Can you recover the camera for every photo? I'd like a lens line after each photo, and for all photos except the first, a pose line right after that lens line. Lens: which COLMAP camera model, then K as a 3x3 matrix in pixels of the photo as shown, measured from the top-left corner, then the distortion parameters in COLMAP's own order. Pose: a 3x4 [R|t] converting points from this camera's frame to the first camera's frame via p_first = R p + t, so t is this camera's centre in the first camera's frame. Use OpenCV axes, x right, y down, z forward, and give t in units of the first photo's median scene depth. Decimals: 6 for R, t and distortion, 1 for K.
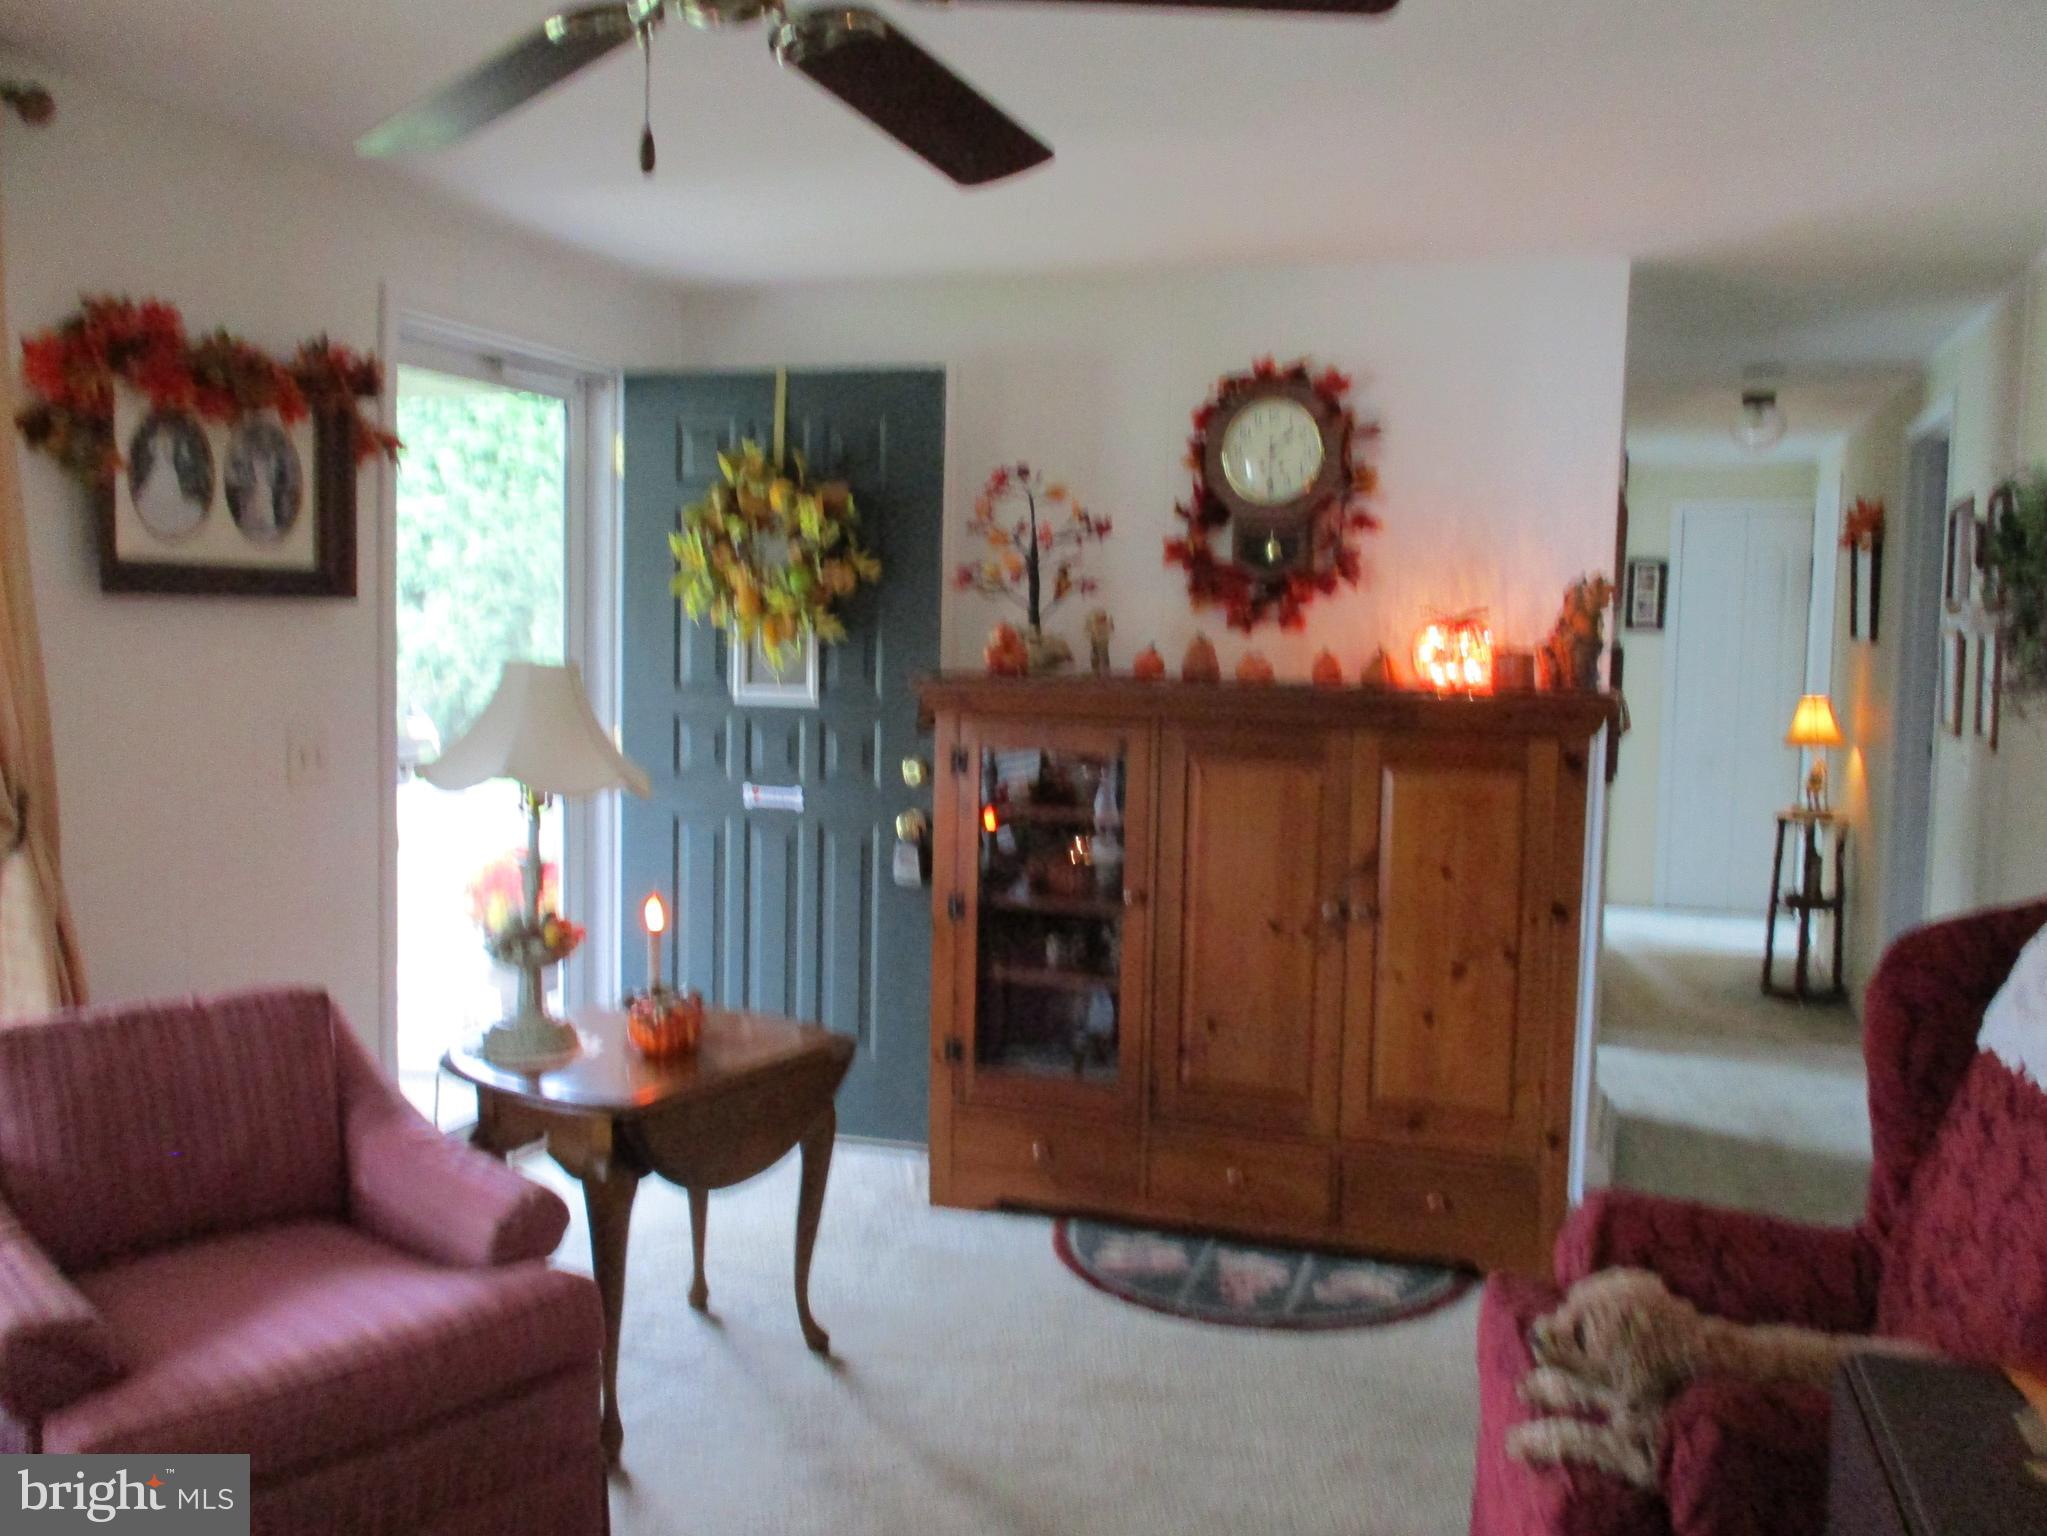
lens RADIAL K [[1723.4, 0, 1024.9], [0, 1723.4, 771.6], [0, 0, 1]] dist [-0.025877, 0.006145]
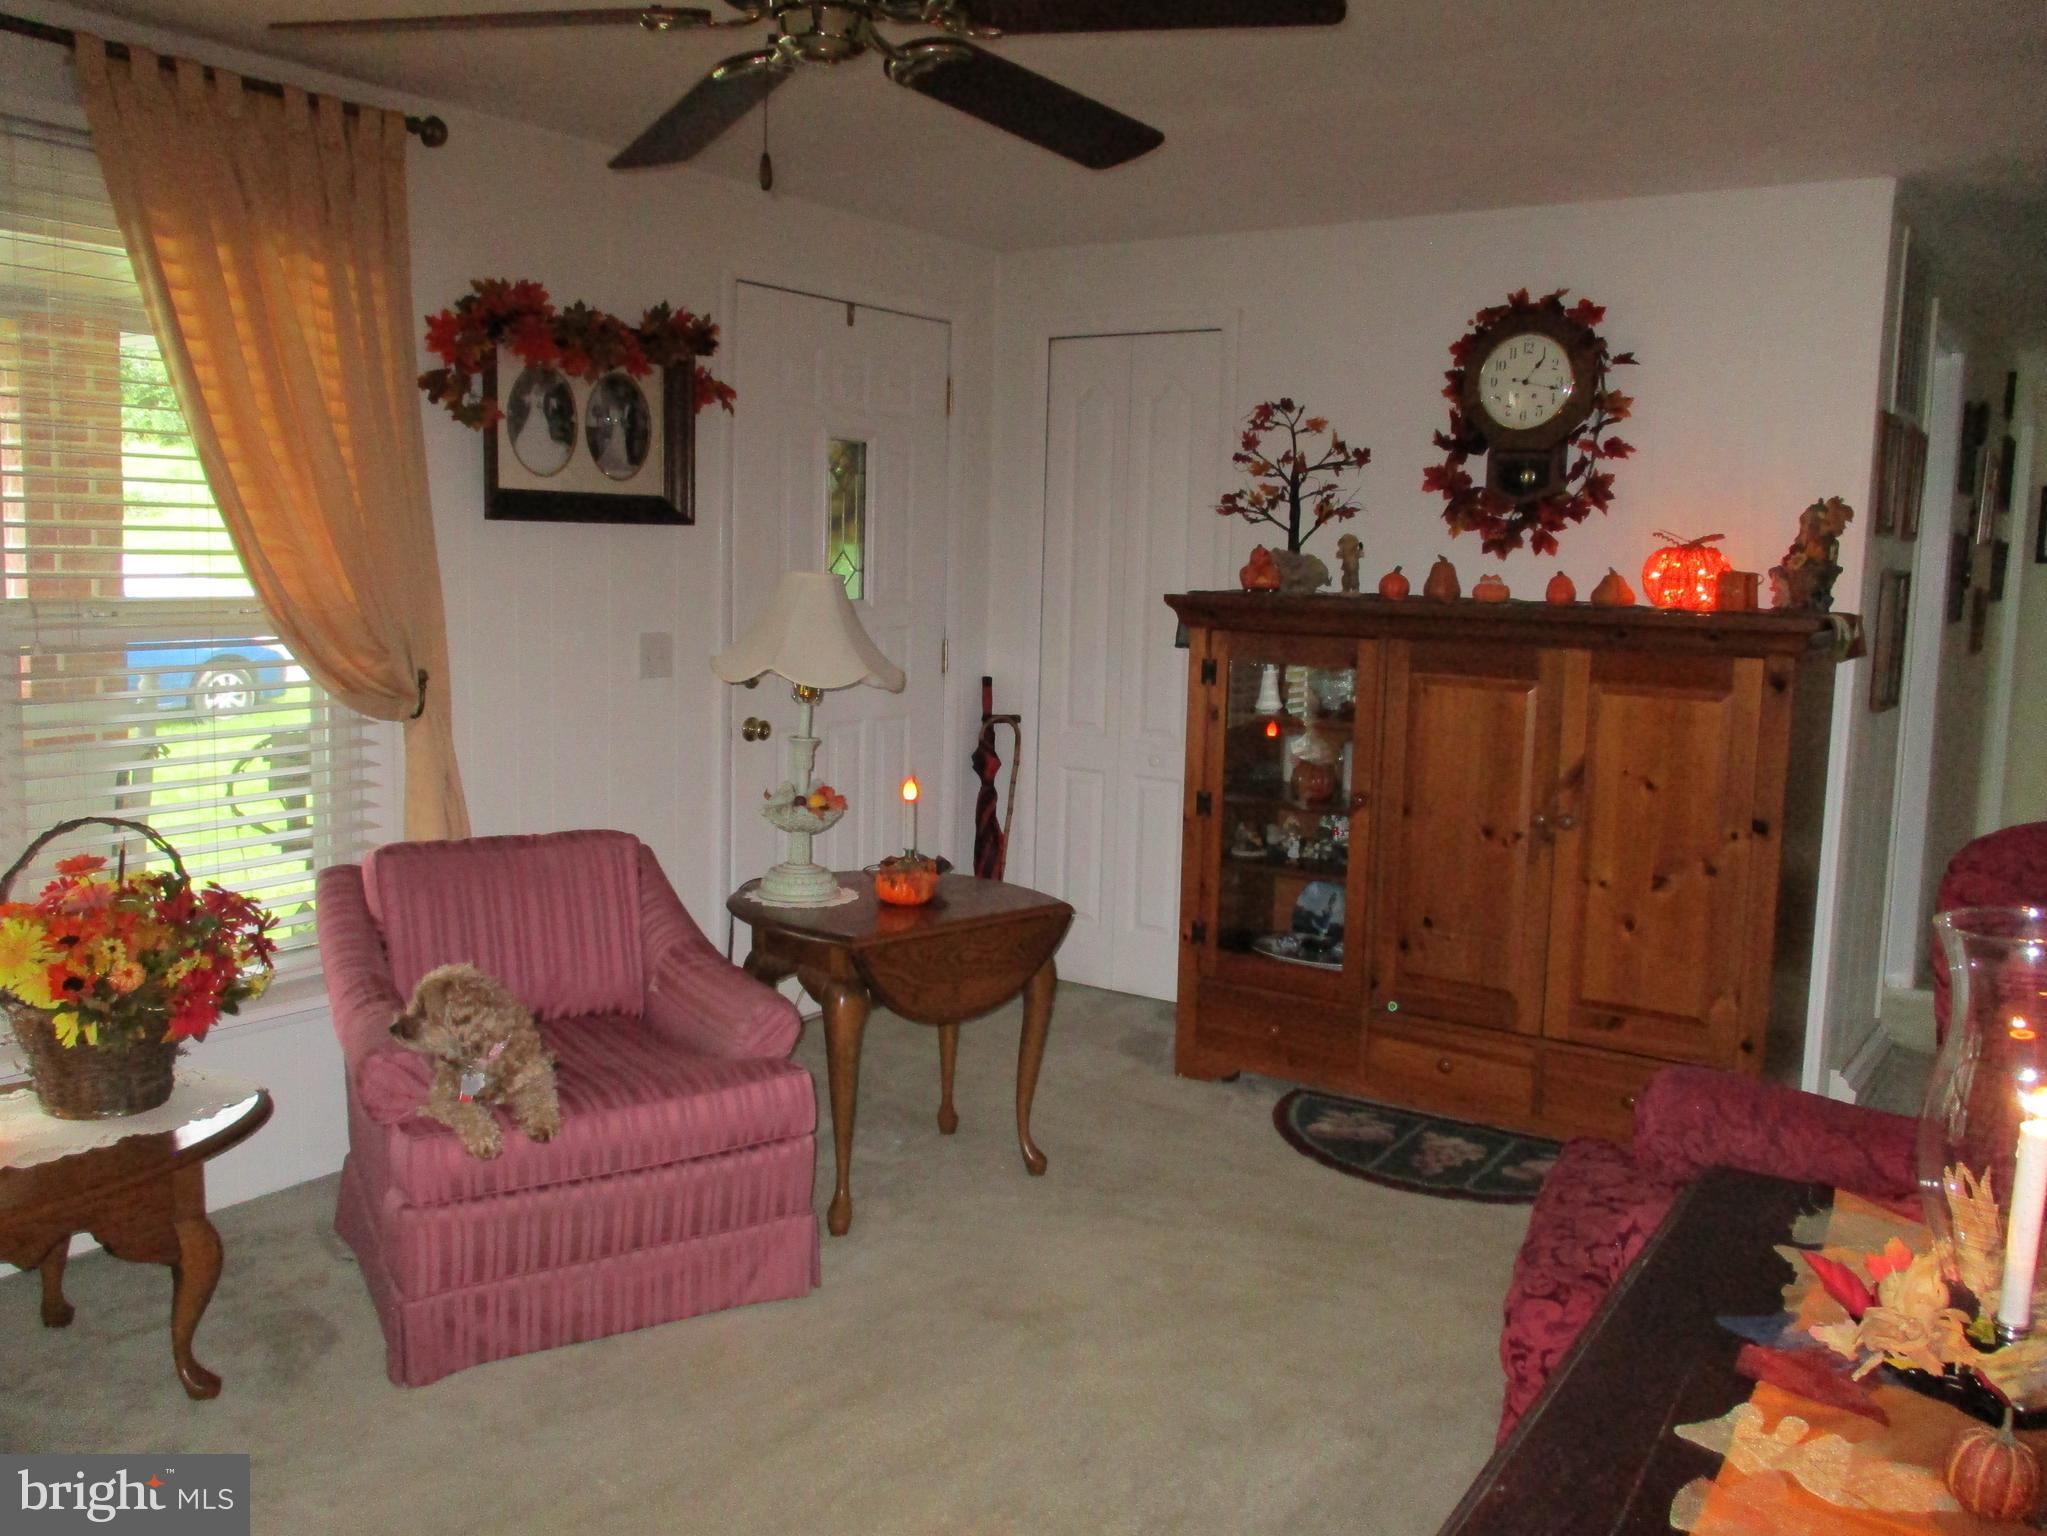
lens RADIAL K [[1723.4, 0, 1029.0], [0, 1723.4, 754.2], [0, 0, 1]] dist [-0.025877, 0.006145]
pose [[0.967431, 0.032200, -0.251077, 0.127637], [-0.024886, 0.999170, 0.032250, 0.014134], [0.251907, -0.024952, 0.967430, -0.092433]]
